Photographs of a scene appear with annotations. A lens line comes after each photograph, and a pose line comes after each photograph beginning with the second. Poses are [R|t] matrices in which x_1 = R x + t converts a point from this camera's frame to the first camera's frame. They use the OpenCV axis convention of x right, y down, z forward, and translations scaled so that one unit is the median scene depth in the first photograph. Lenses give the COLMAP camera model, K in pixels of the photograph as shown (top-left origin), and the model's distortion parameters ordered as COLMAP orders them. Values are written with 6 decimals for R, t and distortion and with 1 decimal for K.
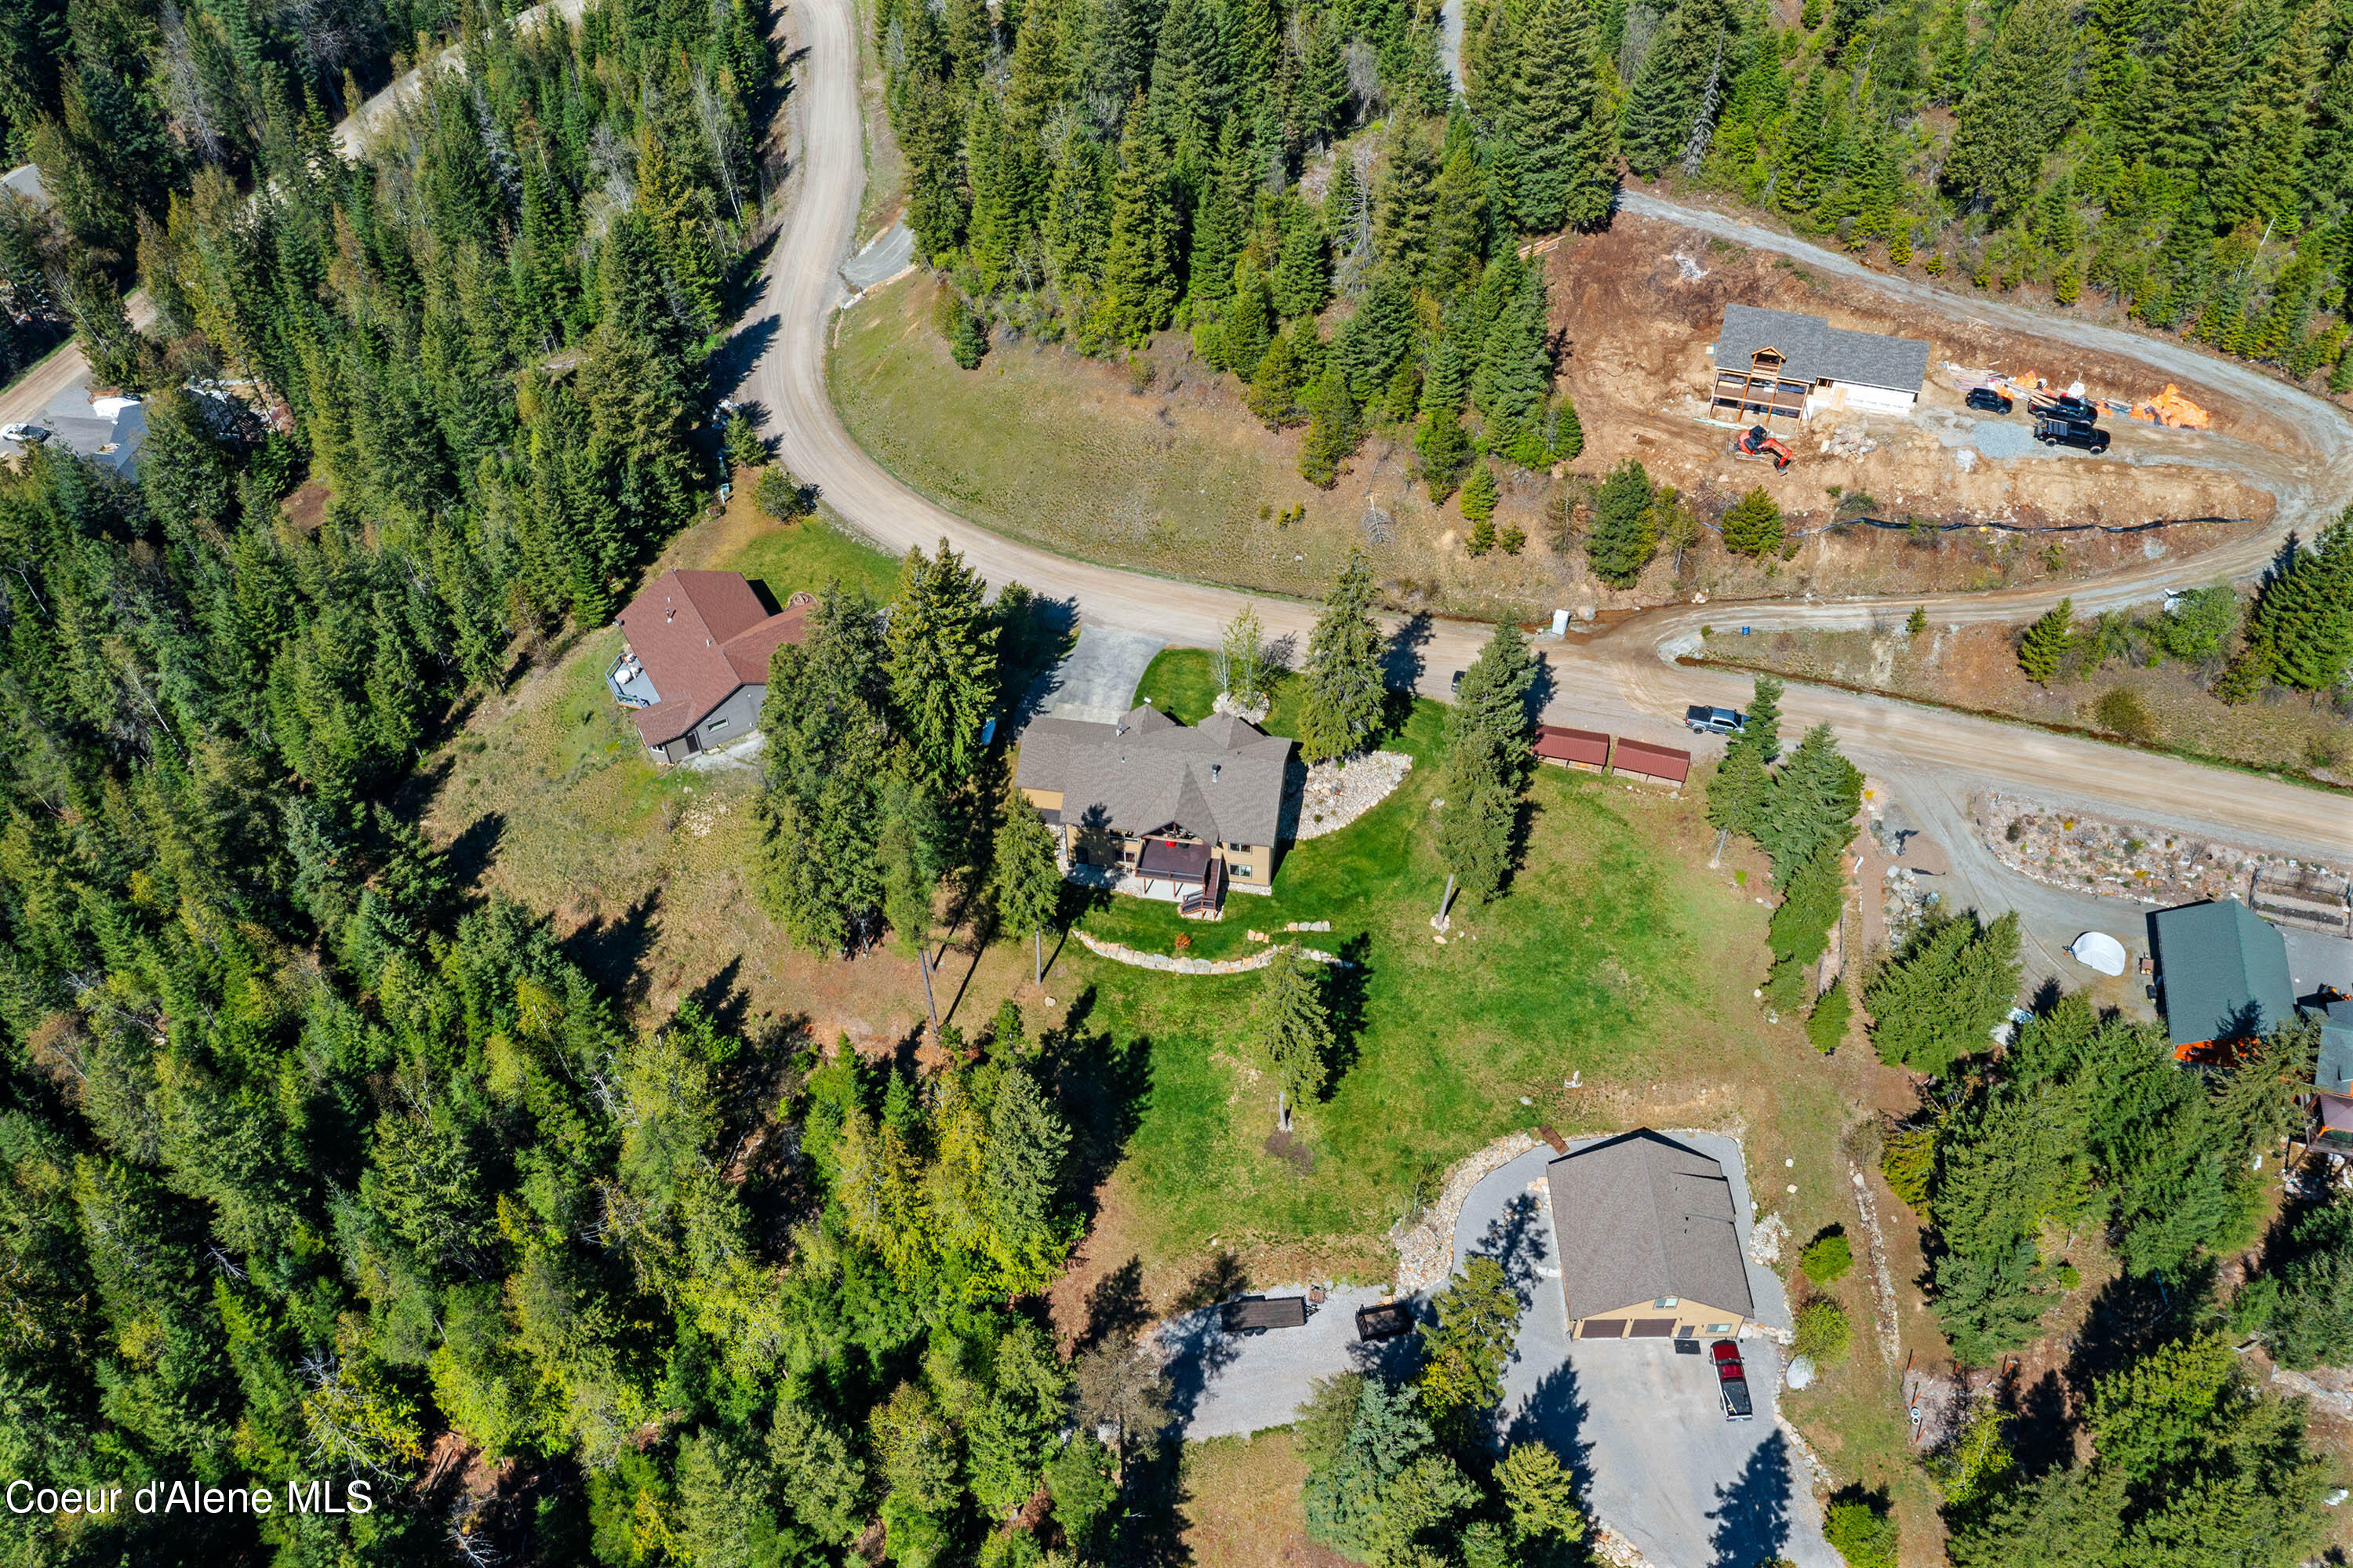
lens RADIAL K [[1900.1, 0, 1183.0], [0, 1900.1, 791.1], [0, 0, 1]] dist [-0.002023, -0.004535]
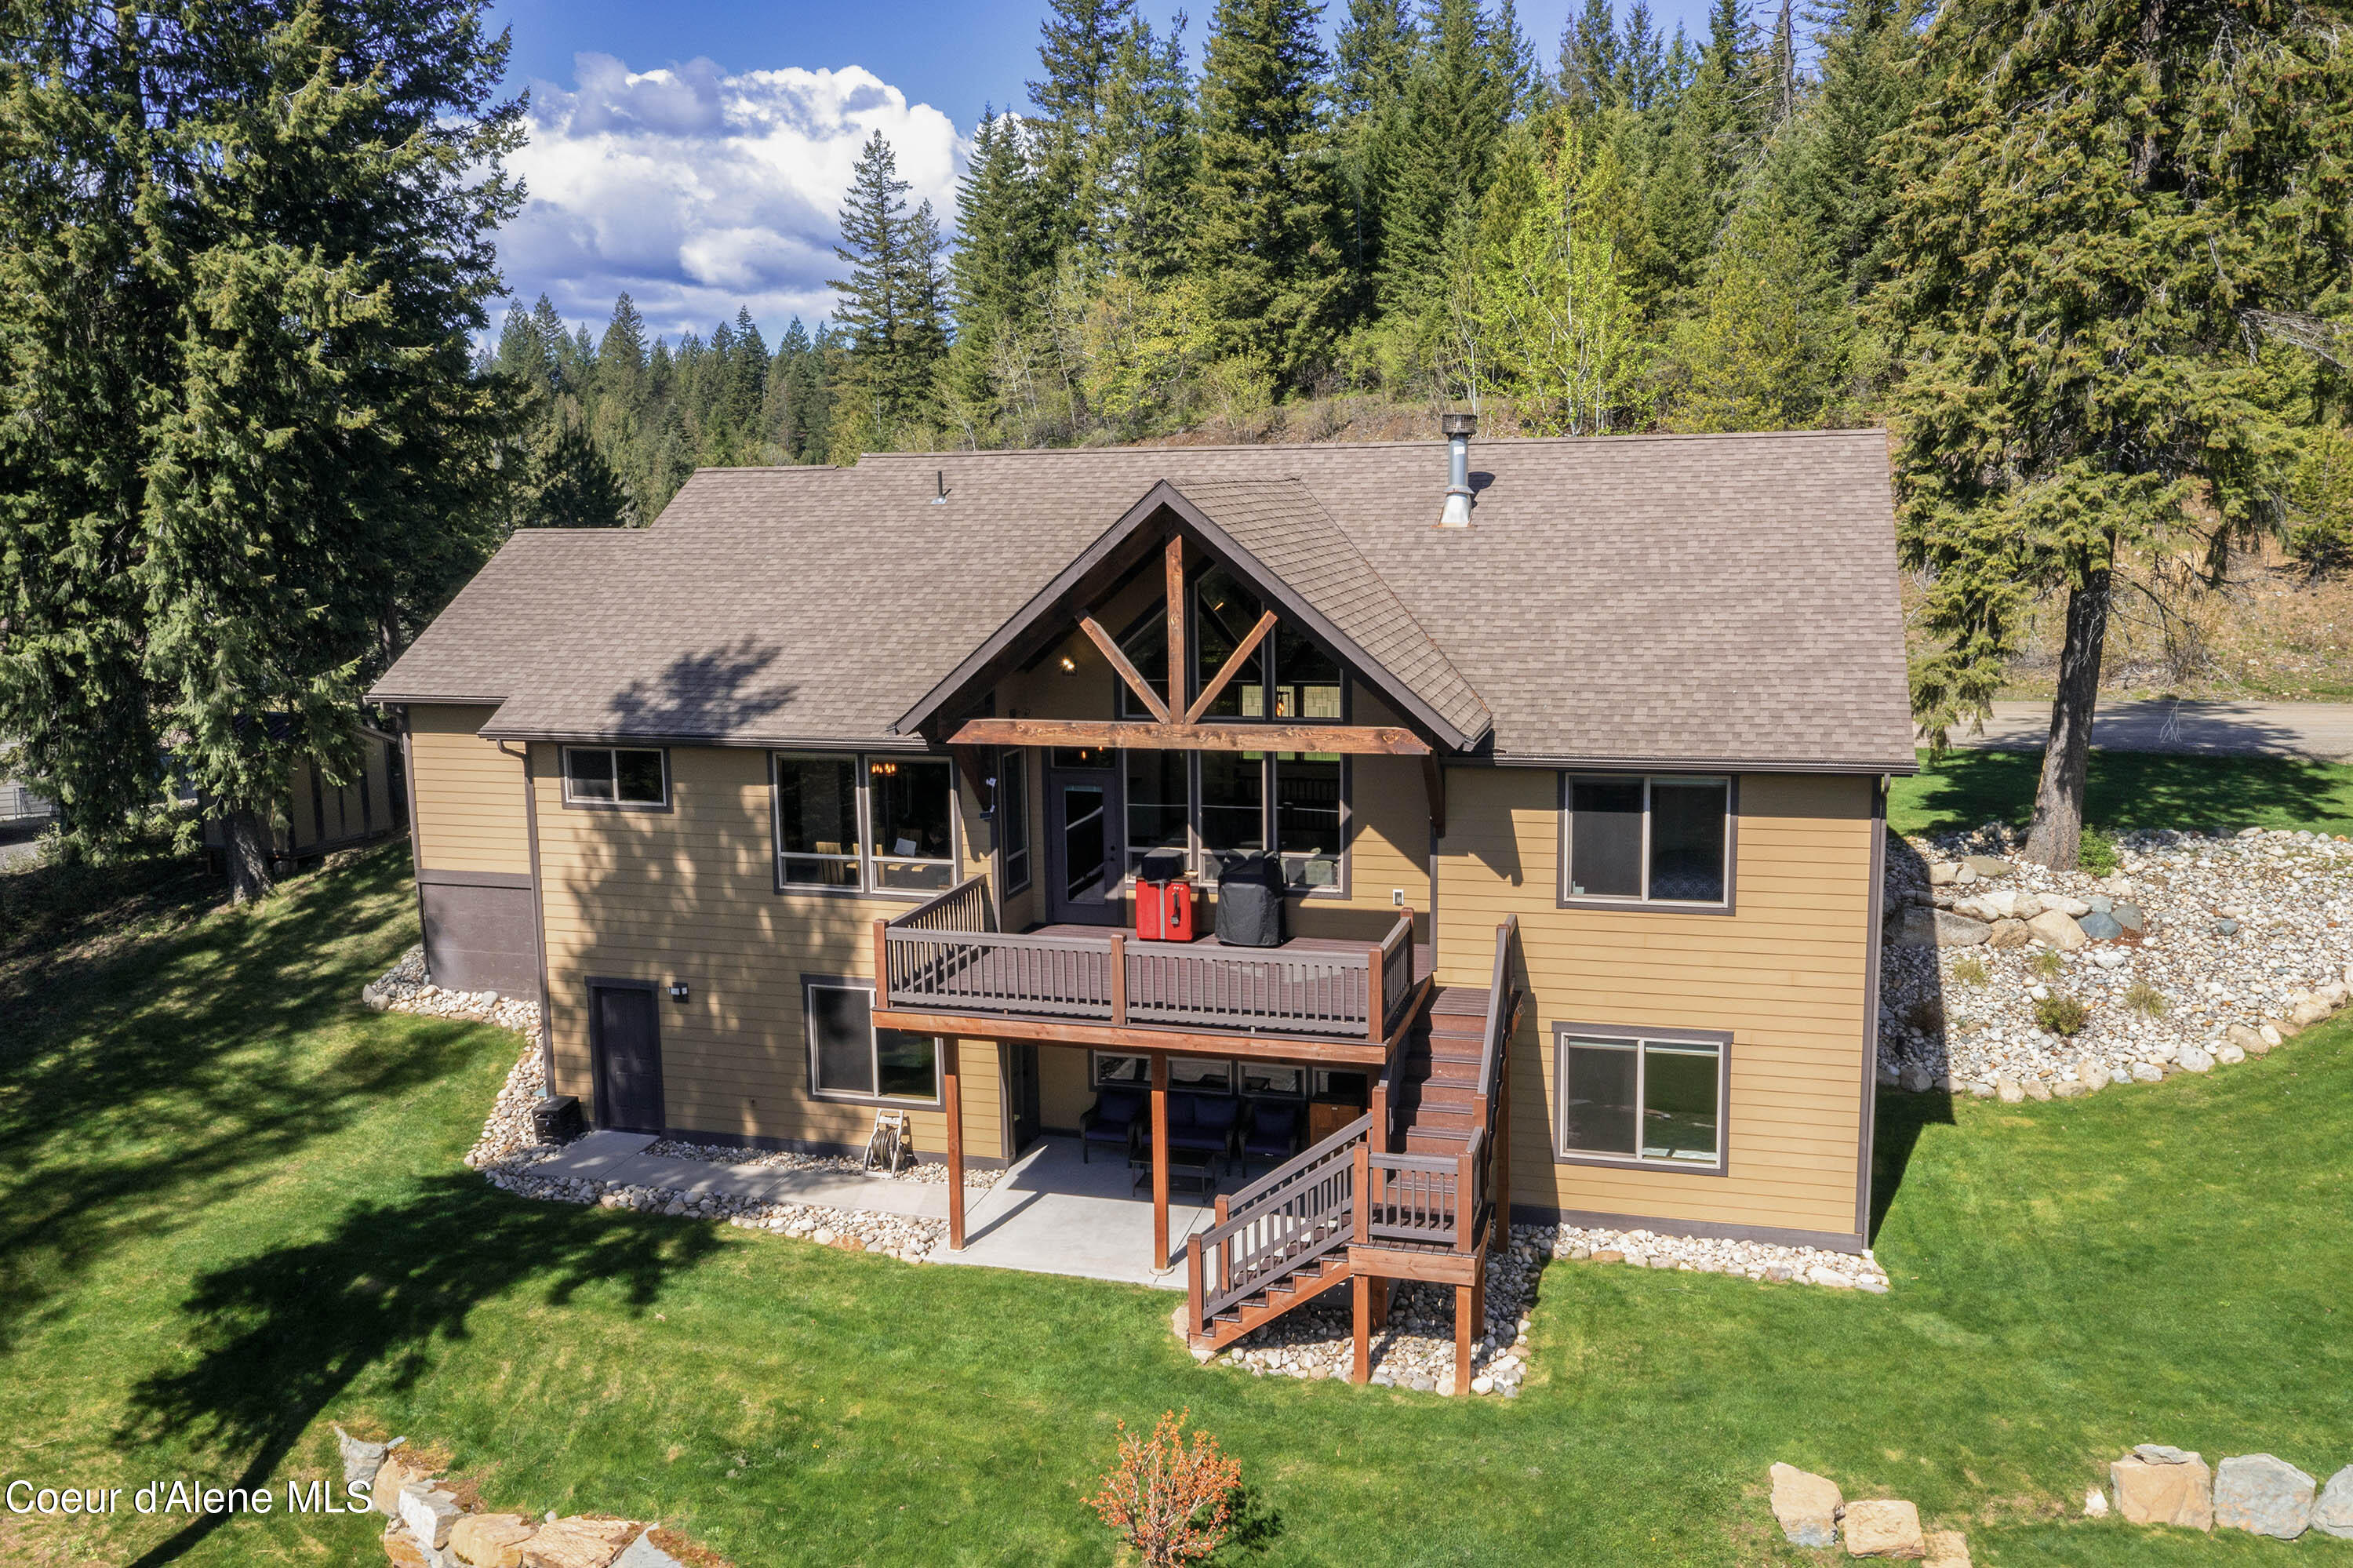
lens RADIAL K [[1900.1, 0, 1183.0], [0, 1900.1, 791.1], [0, 0, 1]] dist [-0.002023, -0.004535]
pose [[0.994237, 0.025982, -0.104012, 0.010364], [-0.082344, 0.806337, -0.585696, 0.107869], [0.068651, 0.590886, 0.803829, 0.874296]]
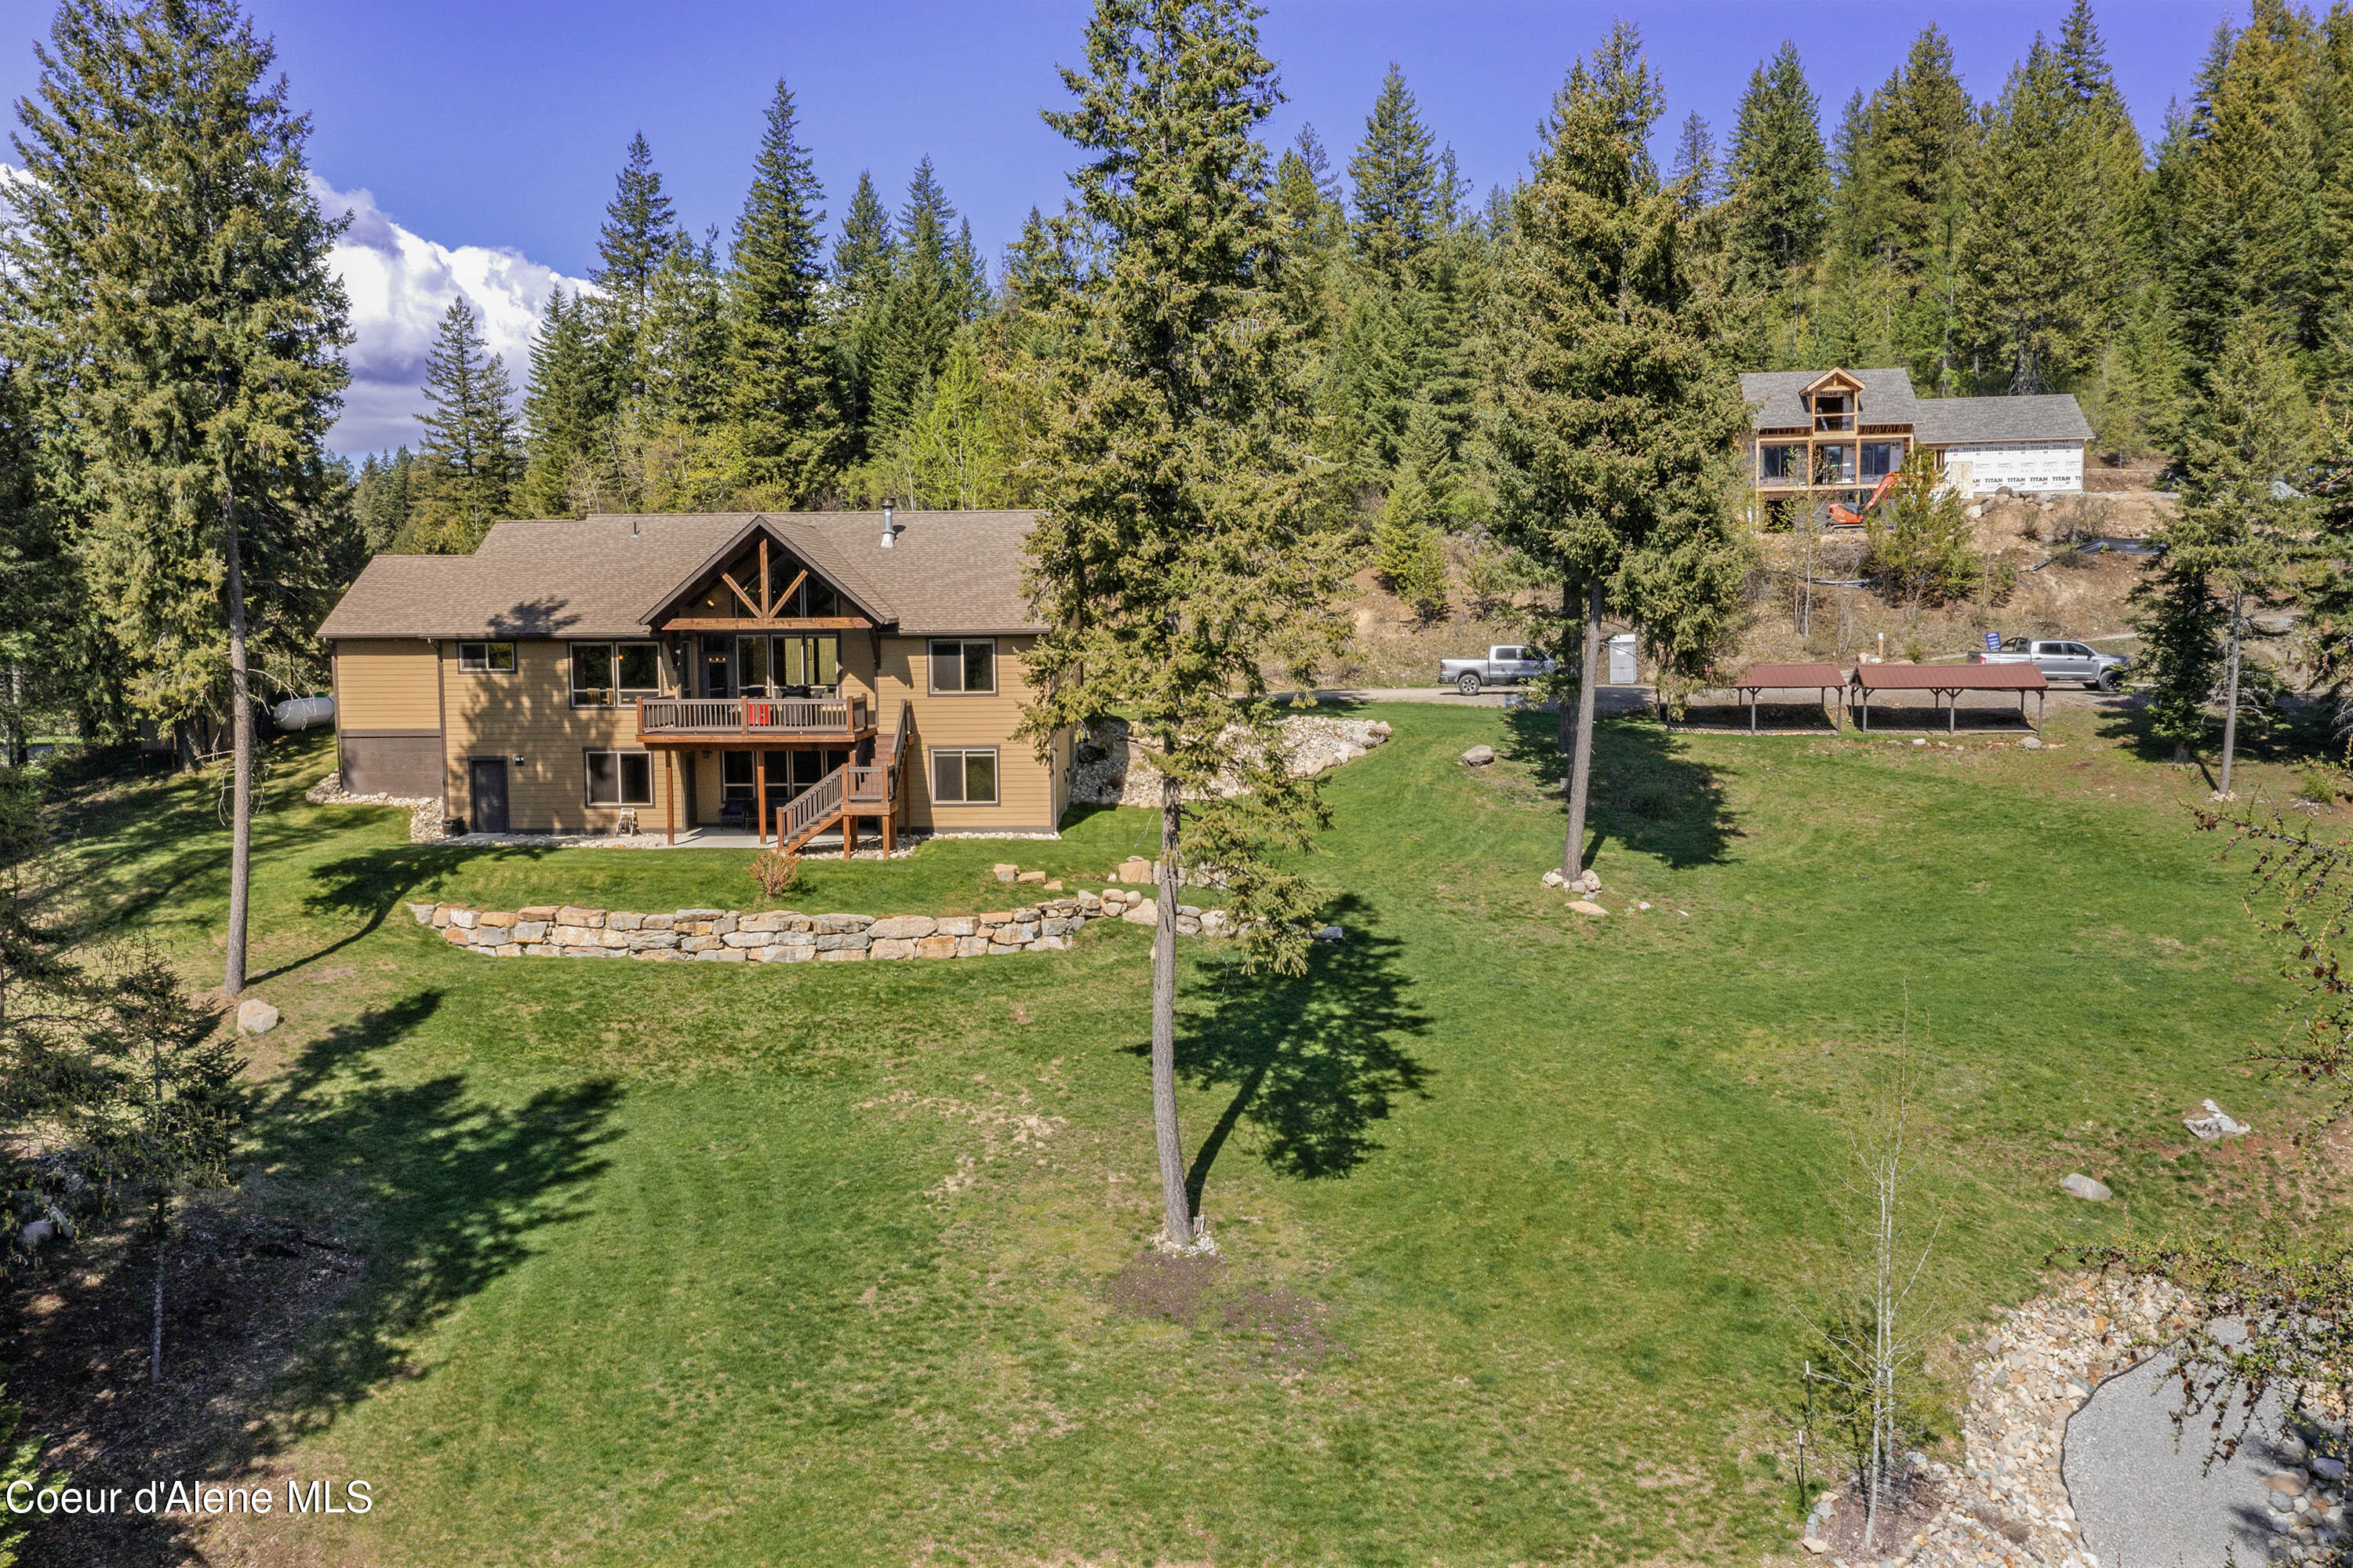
lens RADIAL K [[1900.1, 0, 1183.0], [0, 1900.1, 791.1], [0, 0, 1]] dist [-0.002023, -0.004535]
pose [[0.988971, 0.005364, 0.148010, 0.018348], [0.092028, 0.760756, -0.642481, 0.264633], [-0.116046, 0.649016, 0.751872, 0.745142]]
